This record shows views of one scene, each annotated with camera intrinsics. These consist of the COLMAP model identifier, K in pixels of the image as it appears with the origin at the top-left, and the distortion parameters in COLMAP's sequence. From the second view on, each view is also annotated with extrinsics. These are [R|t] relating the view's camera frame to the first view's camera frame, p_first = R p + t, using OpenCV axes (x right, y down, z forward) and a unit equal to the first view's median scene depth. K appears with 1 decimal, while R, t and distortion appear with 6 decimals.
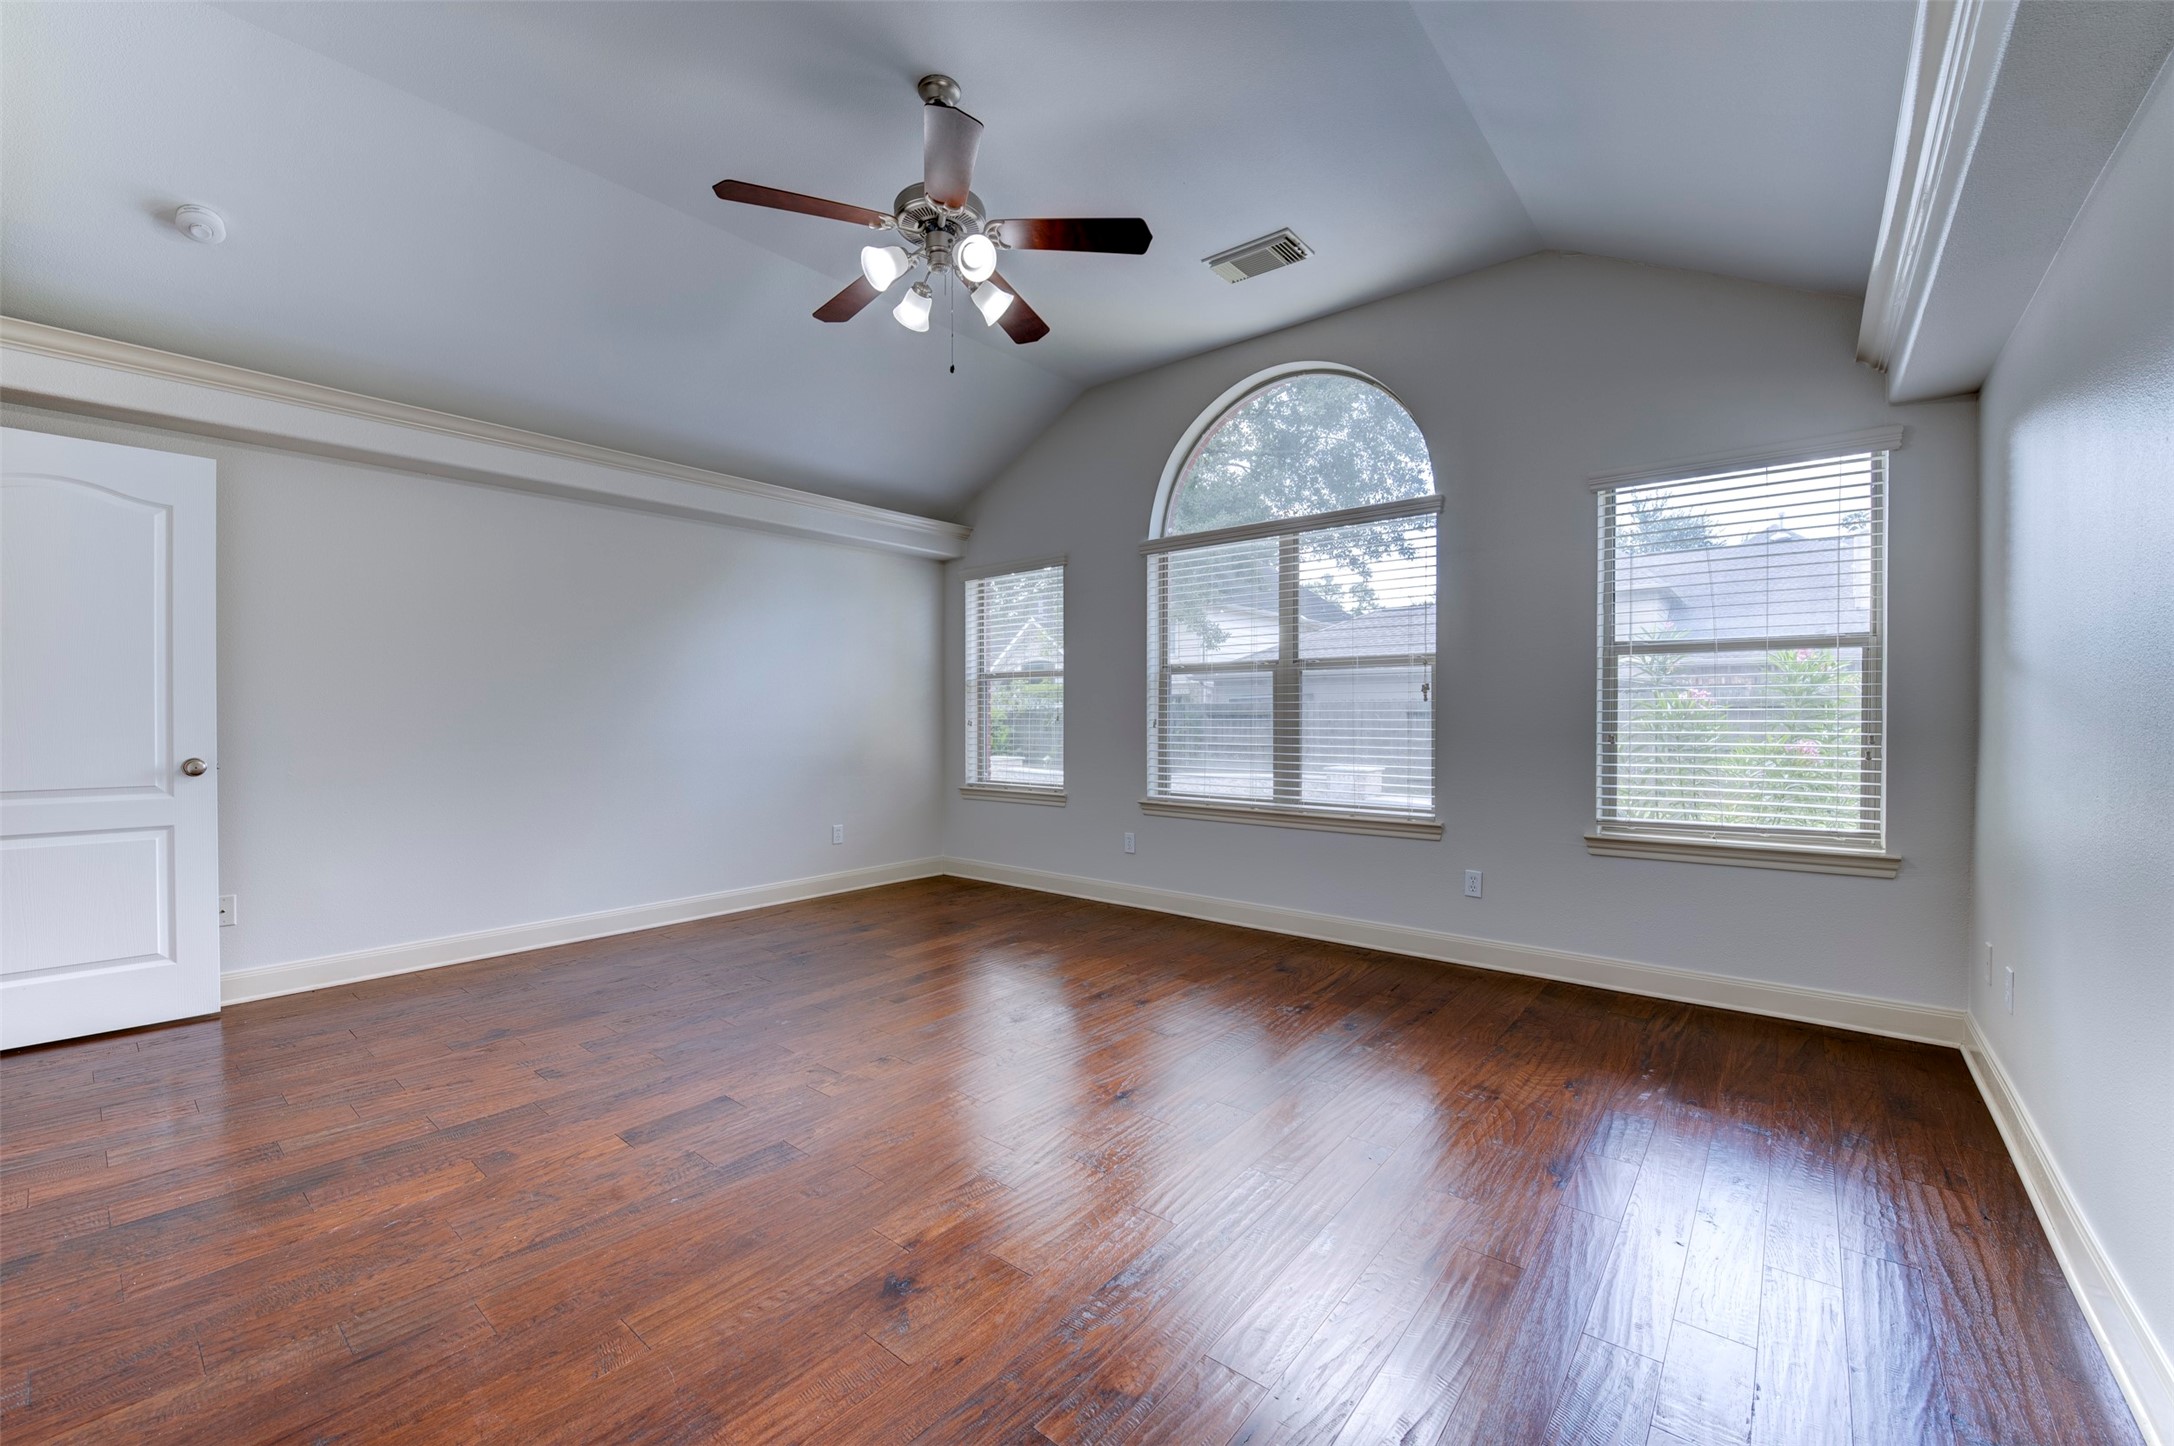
lens RADIAL K [[923.0, 0, 1094.8], [0, 923.0, 716.9], [0, 0, 1]] dist [0.055436, -0.000060]
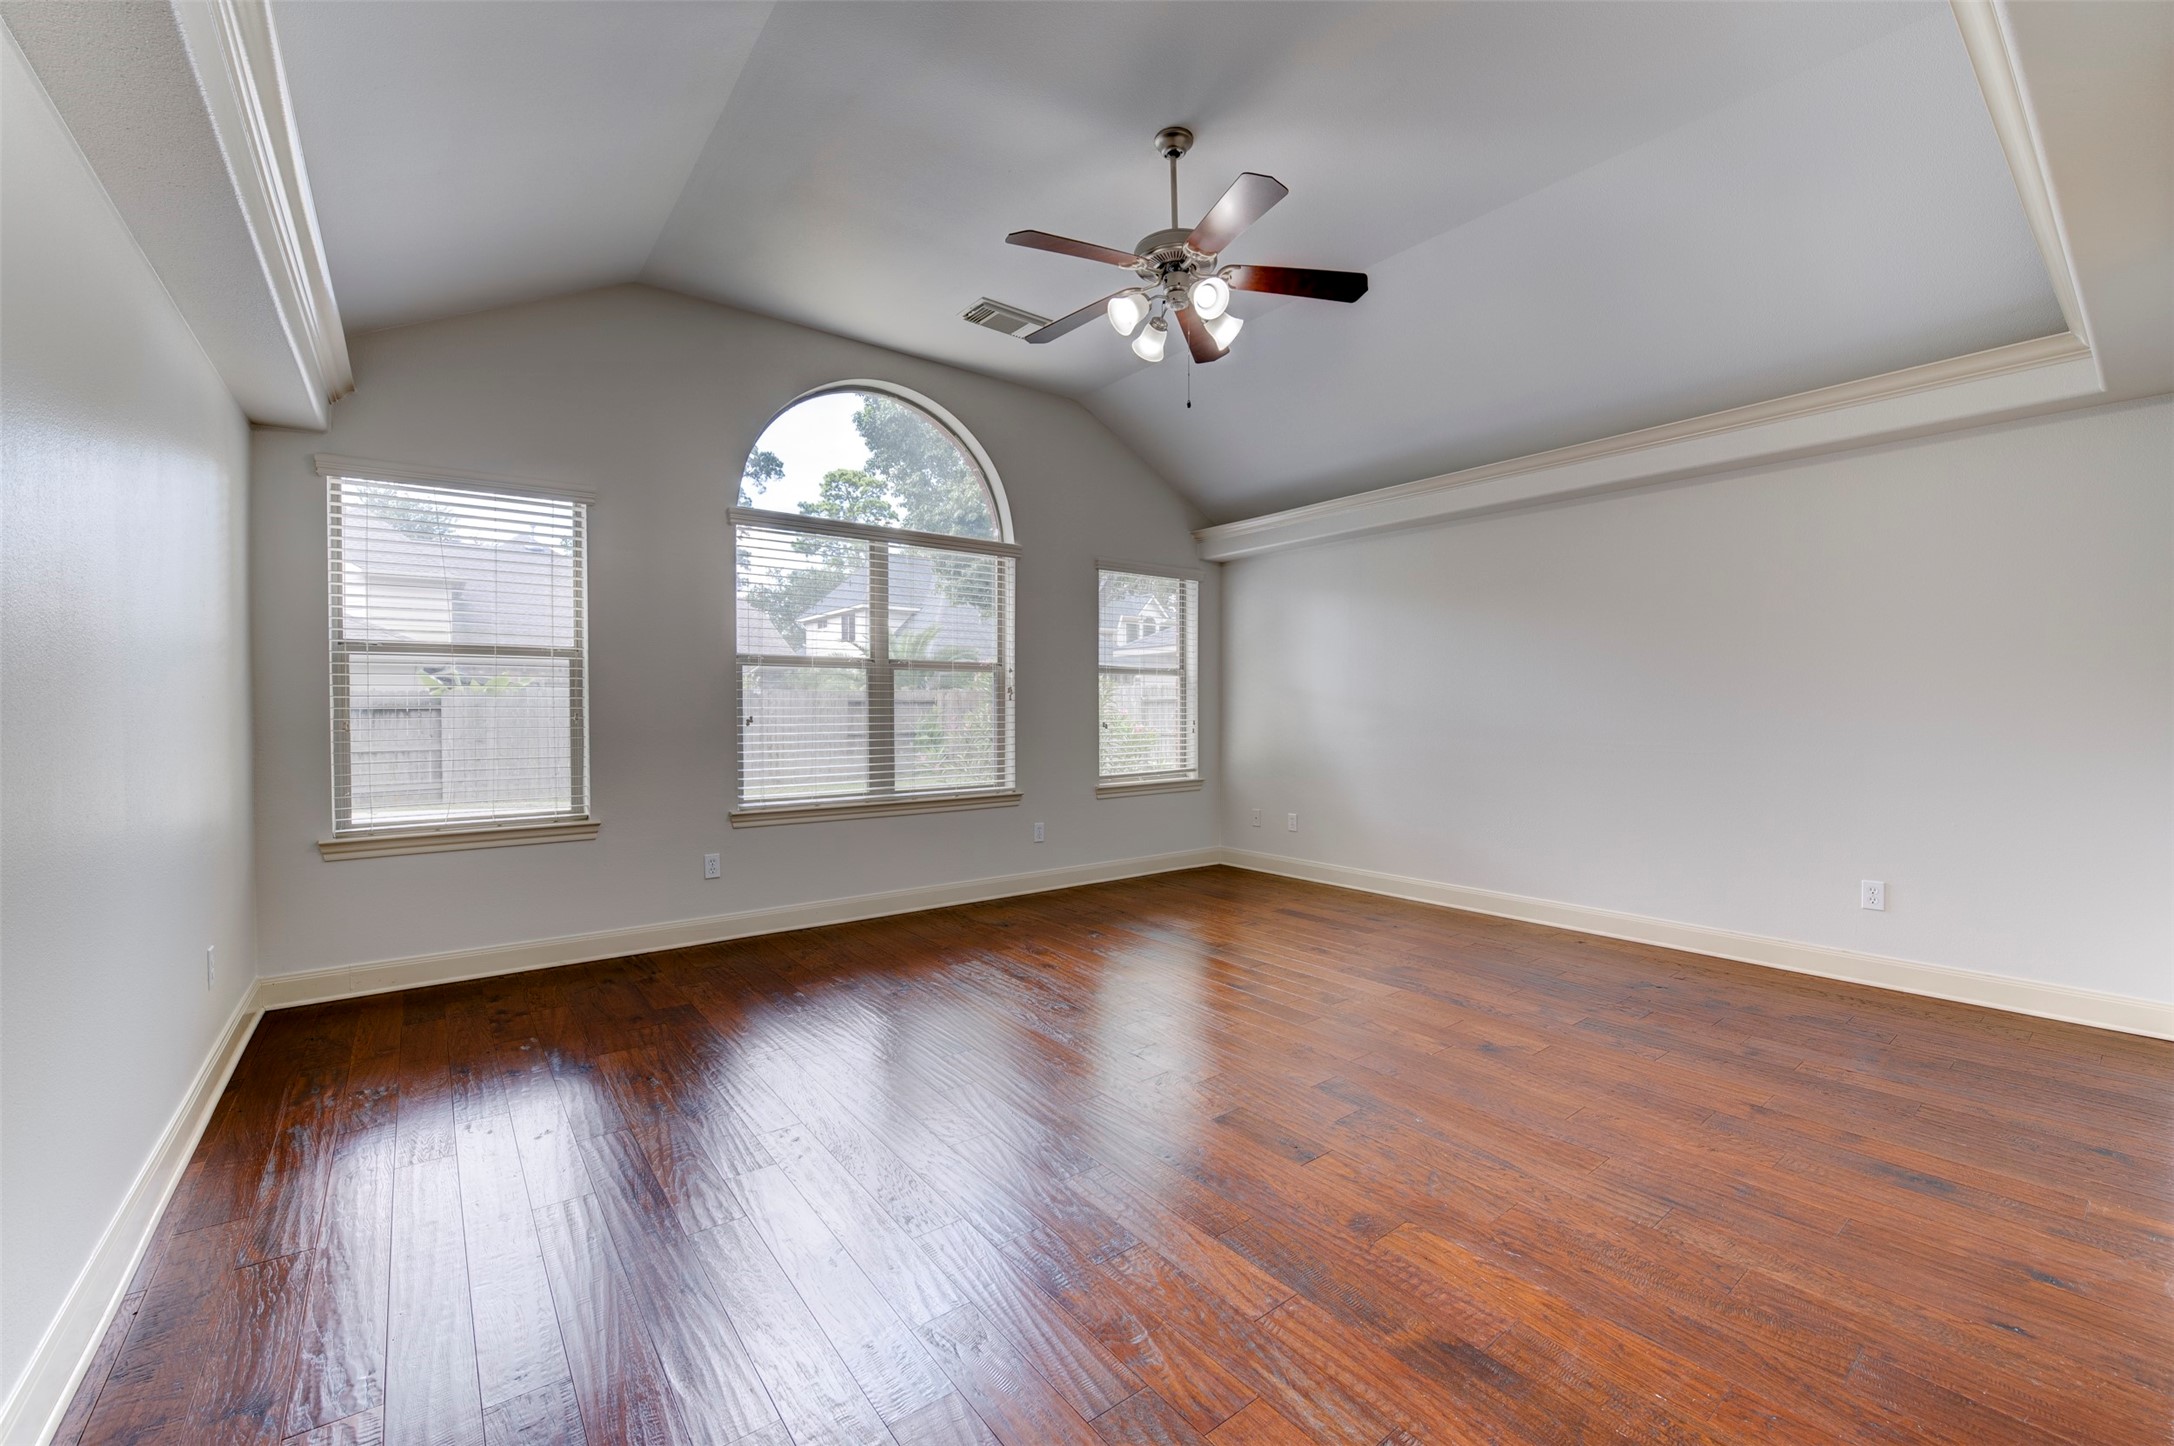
lens RADIAL K [[866.9, 0, 1087.0], [0, 866.9, 723.0], [0, 0, 1]] dist [-0.021089, 0.000011]
pose [[0.258971, -0.013340, 0.965793, -0.687824], [0.006643, 0.999906, 0.012030, 0.001153], [-0.965862, 0.003301, 0.259035, 0.501964]]
